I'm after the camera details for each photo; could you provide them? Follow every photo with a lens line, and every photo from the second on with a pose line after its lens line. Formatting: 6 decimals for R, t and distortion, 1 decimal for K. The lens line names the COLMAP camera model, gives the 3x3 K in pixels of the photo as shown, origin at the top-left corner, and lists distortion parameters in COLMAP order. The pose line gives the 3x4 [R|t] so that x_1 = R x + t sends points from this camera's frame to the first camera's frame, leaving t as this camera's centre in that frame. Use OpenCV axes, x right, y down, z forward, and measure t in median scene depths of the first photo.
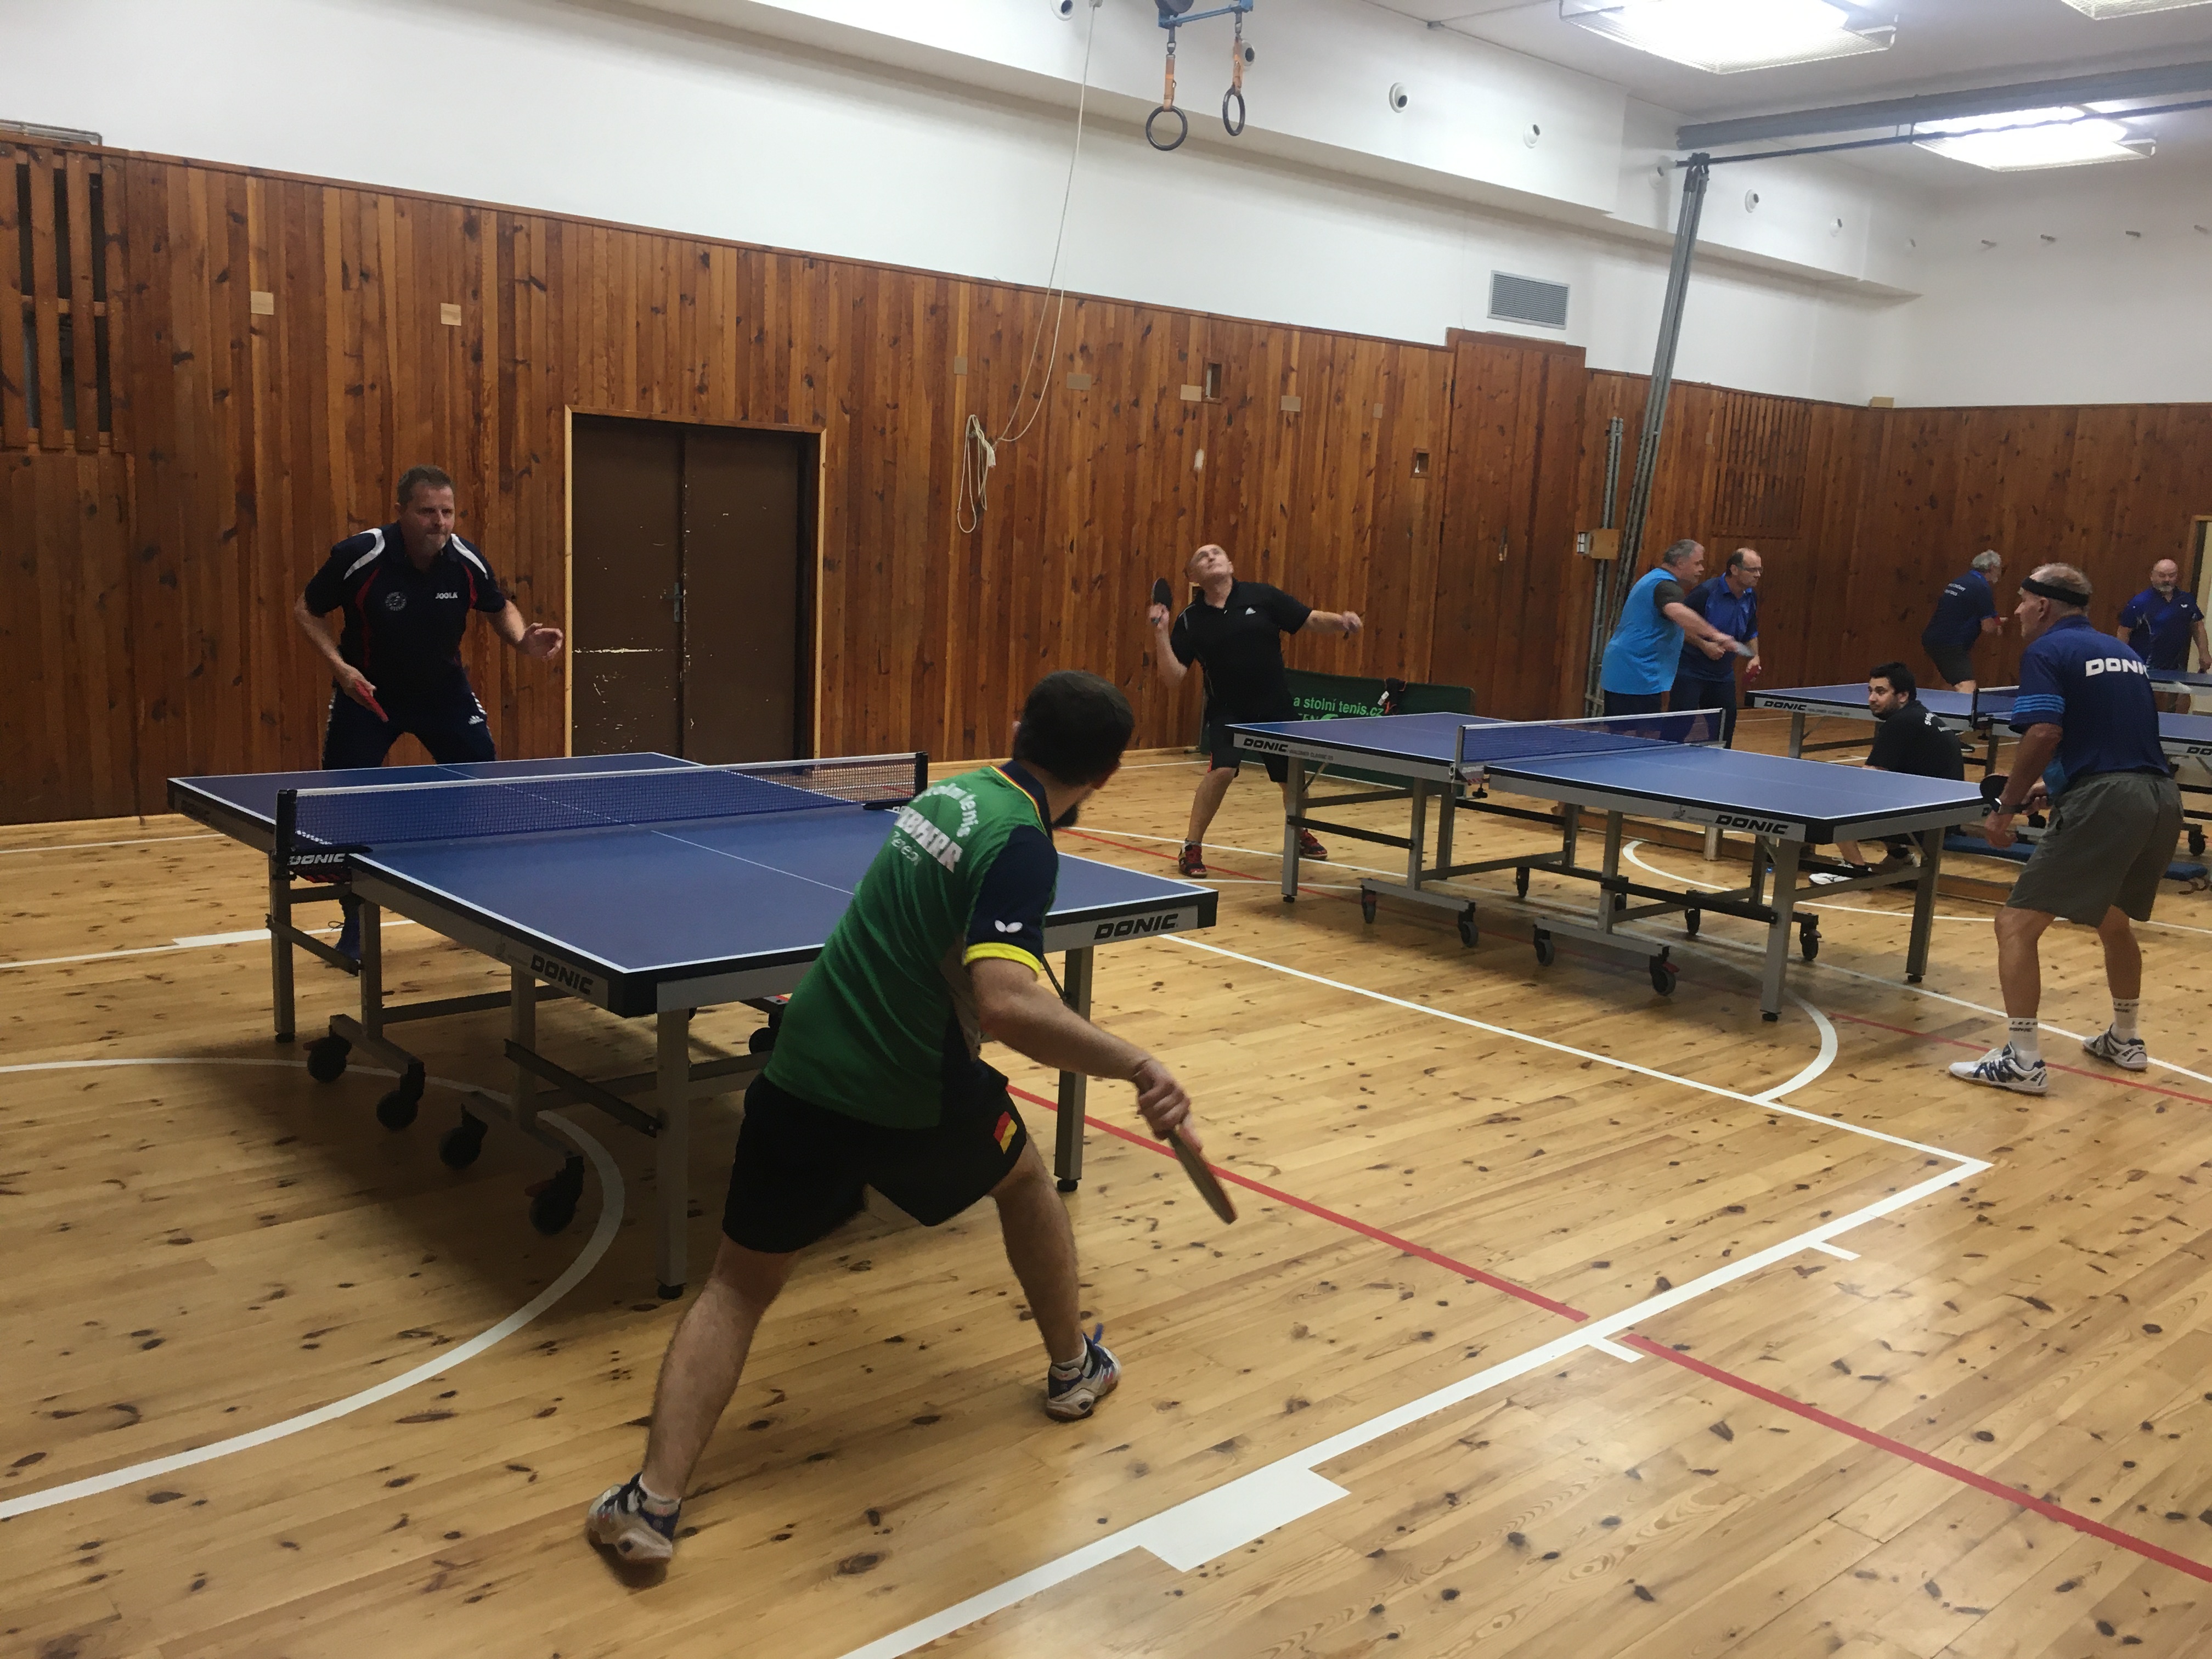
lens RADIAL K [[1873.9, 0, 1106.8], [0, 1873.9, 826.7], [0, 0, 1]] dist [0.073887, -0.096230]
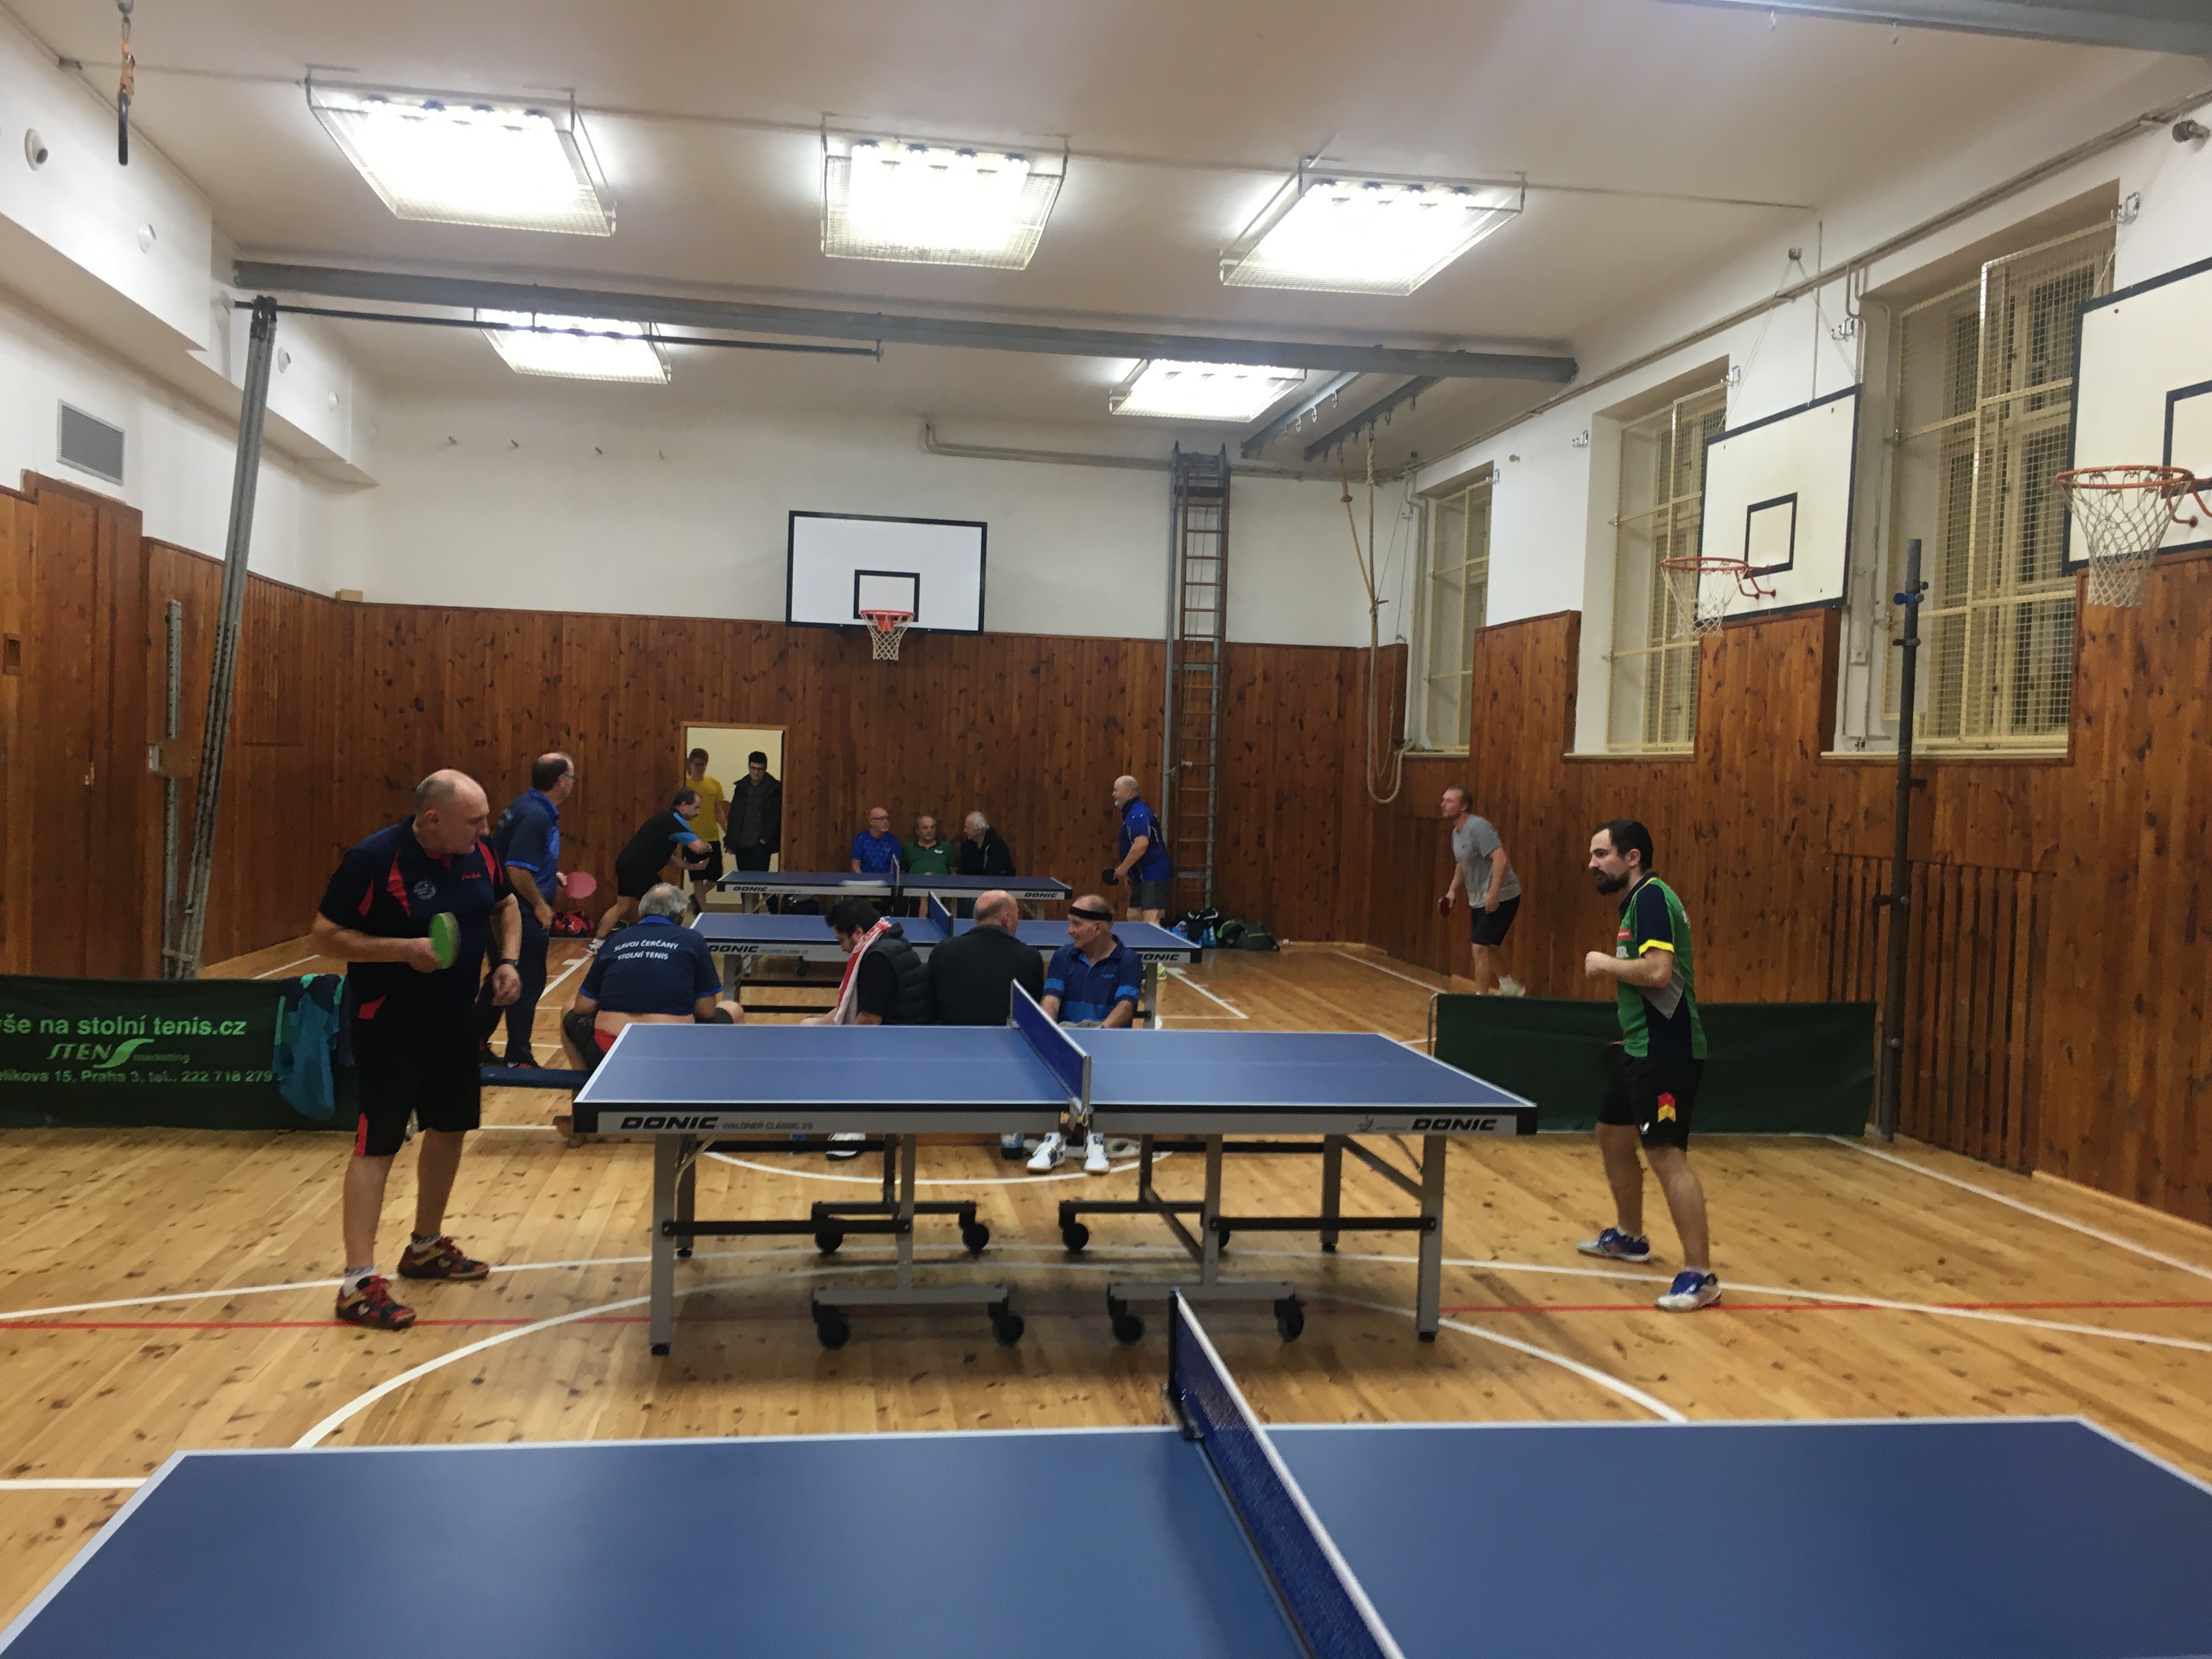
lens RADIAL K [[1873.9, 0, 1109.7], [0, 1873.9, 825.6], [0, 0, 1]] dist [0.073887, -0.096230]
pose [[0.547506, -0.050342, 0.835286, -0.220628], [0.127723, 0.991520, -0.023961, -0.064173], [-0.826997, 0.119803, 0.549293, 0.296650]]
